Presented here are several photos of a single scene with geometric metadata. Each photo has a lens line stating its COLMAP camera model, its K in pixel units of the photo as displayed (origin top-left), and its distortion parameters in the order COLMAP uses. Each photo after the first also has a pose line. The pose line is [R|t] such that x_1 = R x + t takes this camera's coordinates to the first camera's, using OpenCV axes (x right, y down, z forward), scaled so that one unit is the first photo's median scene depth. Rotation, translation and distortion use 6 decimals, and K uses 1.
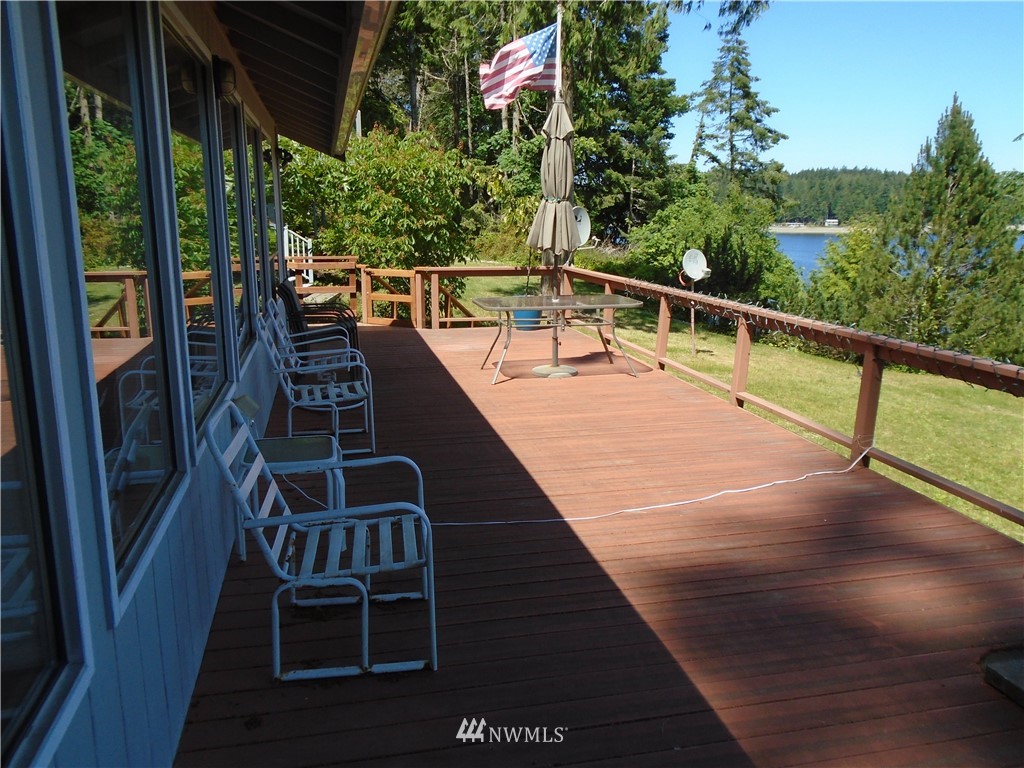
lens RADIAL K [[802.6, 0, 508.4], [0, 802.6, 379.5], [0, 0, 1]] dist [0.001601, 0.002119]
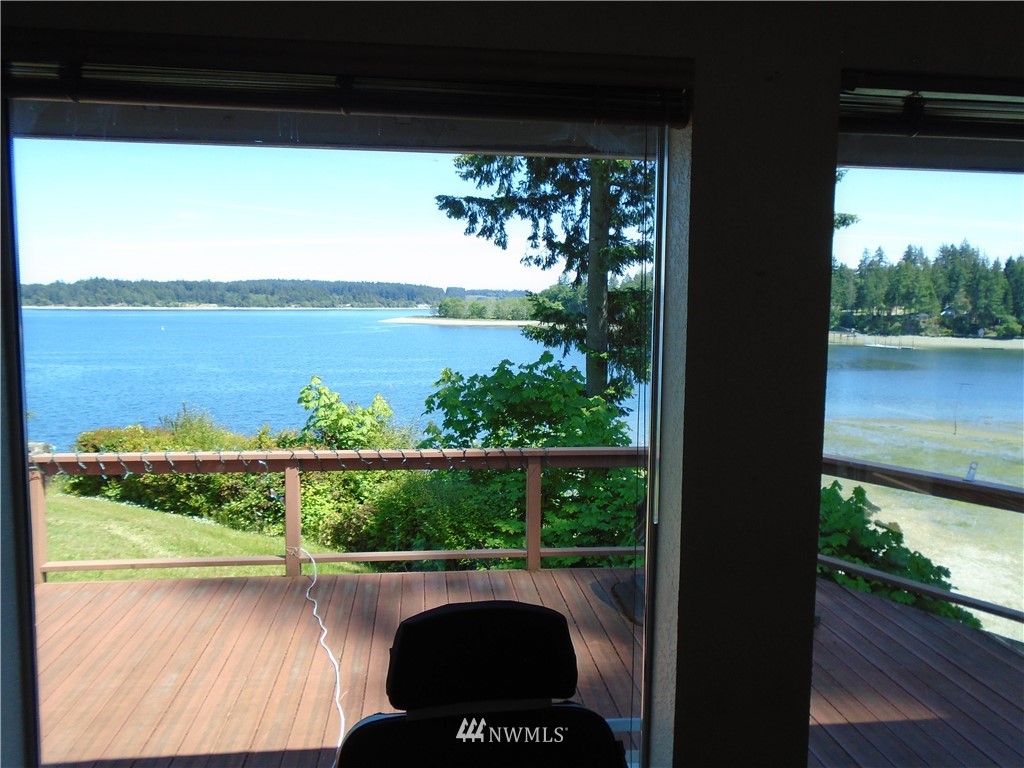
lens RADIAL K [[802.6, 0, 513.0], [0, 802.6, 375.5], [0, 0, 1]] dist [0.001601, 0.002119]
pose [[0.110939, -0.095863, 0.989193, -0.190252], [0.199439, 0.977237, 0.072337, -0.059117], [-0.973610, 0.189259, 0.127532, 0.189633]]
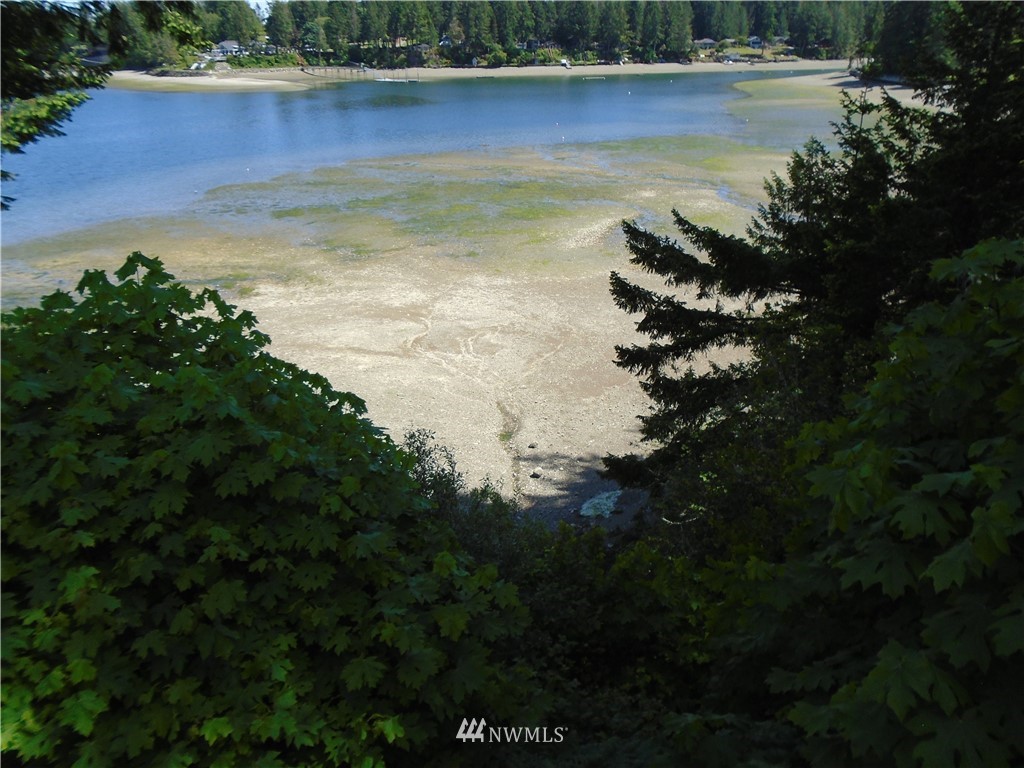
lens RADIAL K [[802.6, 0, 512.7], [0, 802.6, 381.9], [0, 0, 1]] dist [0.001601, 0.002119]
pose [[-0.444120, -0.354417, 0.822889, 0.133303], [0.200890, 0.855662, 0.476954, 0.000395], [-0.873156, 0.377135, -0.308818, 0.024551]]
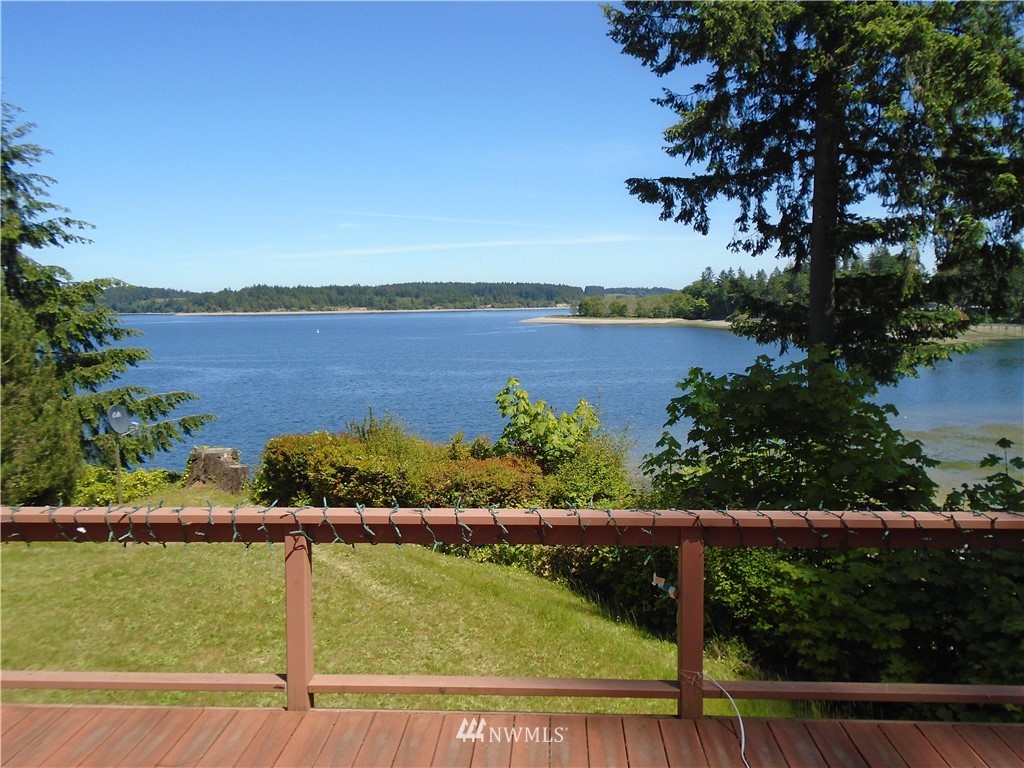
lens RADIAL K [[802.6, 0, 514.2], [0, 802.6, 368.2], [0, 0, 1]] dist [0.001601, 0.002119]
pose [[0.277027, -0.089138, 0.956718, -0.065992], [0.213234, 0.976563, 0.029243, -0.074818], [-0.936903, 0.195903, 0.289542, 0.313851]]
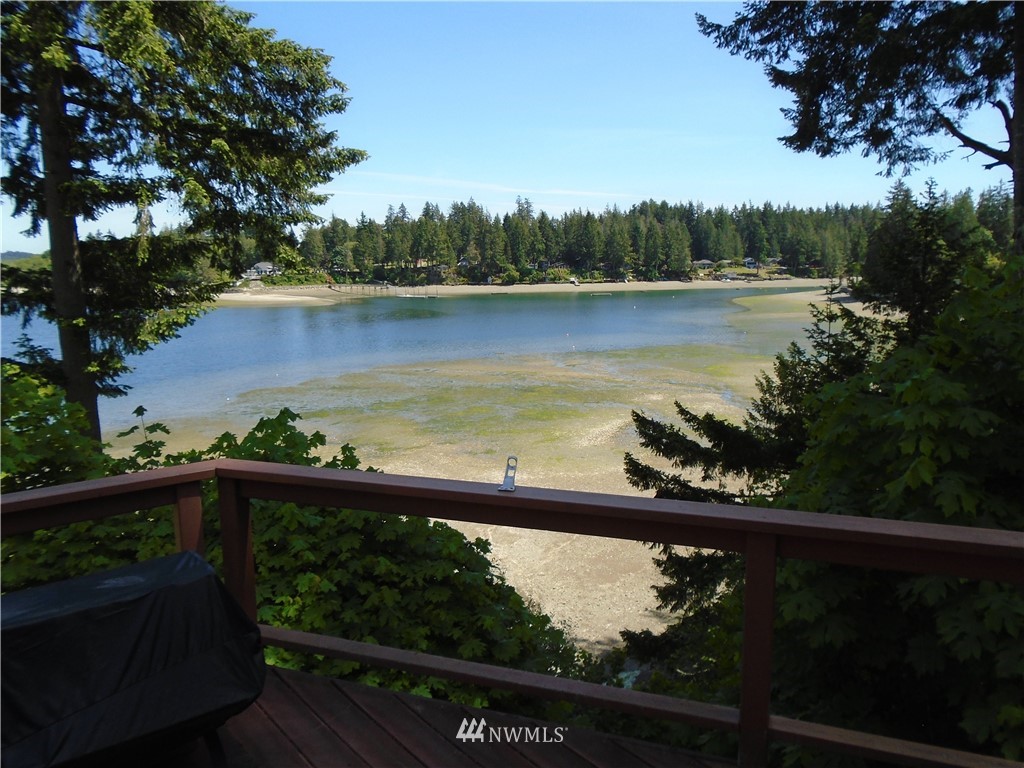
lens RADIAL K [[802.6, 0, 511.5], [0, 802.6, 375.7], [0, 0, 1]] dist [0.001601, 0.002119]
pose [[-0.429674, -0.130850, 0.893453, -0.029414], [0.203783, 0.949868, 0.237114, -0.031602], [-0.879689, 0.283952, -0.381468, 0.127624]]
